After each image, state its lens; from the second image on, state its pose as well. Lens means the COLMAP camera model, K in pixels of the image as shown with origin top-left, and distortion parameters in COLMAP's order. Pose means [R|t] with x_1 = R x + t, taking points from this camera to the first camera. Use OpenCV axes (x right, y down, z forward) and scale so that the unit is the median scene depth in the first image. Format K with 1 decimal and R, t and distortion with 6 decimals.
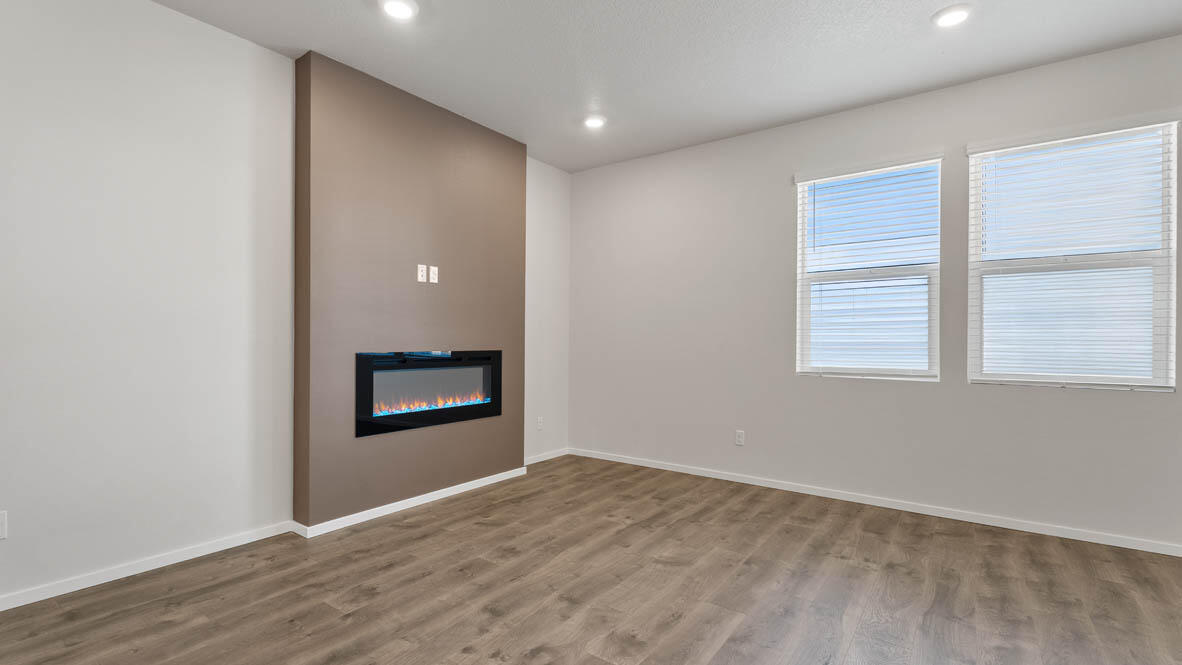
lens RADIAL K [[529.7, 0, 587.7], [0, 529.7, 337.6], [0, 0, 1]] dist [0.005390, 0.000788]
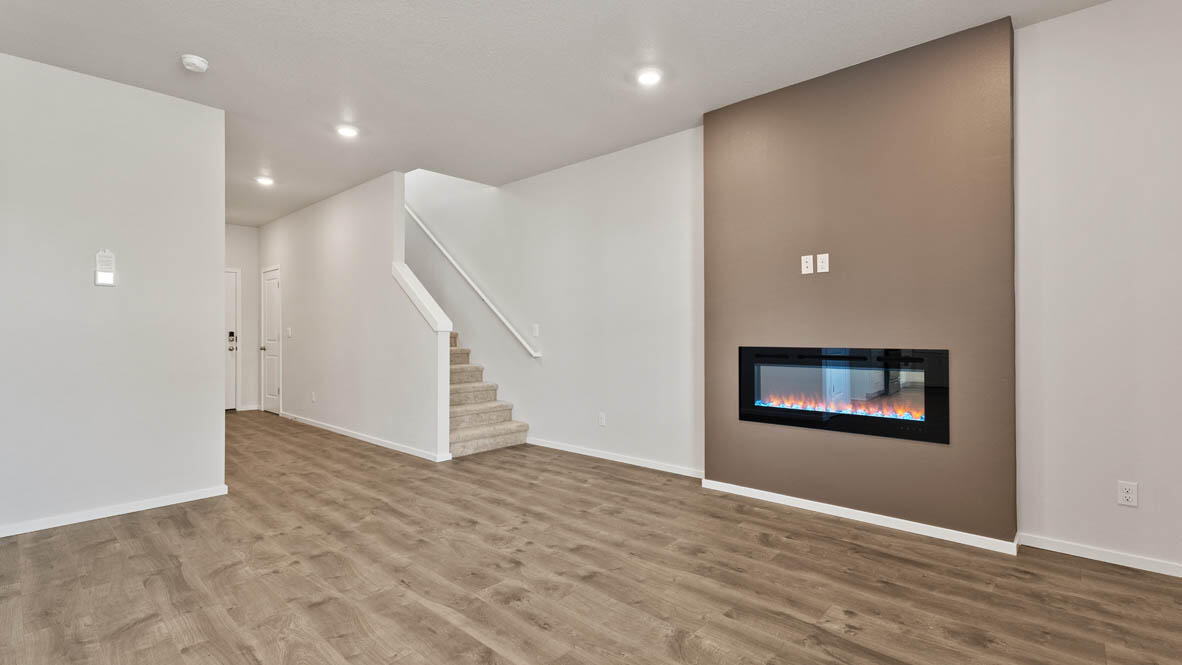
lens RADIAL K [[529.7, 0, 587.4], [0, 529.7, 332.4], [0, 0, 1]] dist [0.005390, 0.000788]
pose [[-0.115806, -0.009446, -0.993227, 0.789550], [0.008448, 0.999909, -0.010495, 0.006816], [0.993236, -0.009606, -0.115716, 0.849221]]
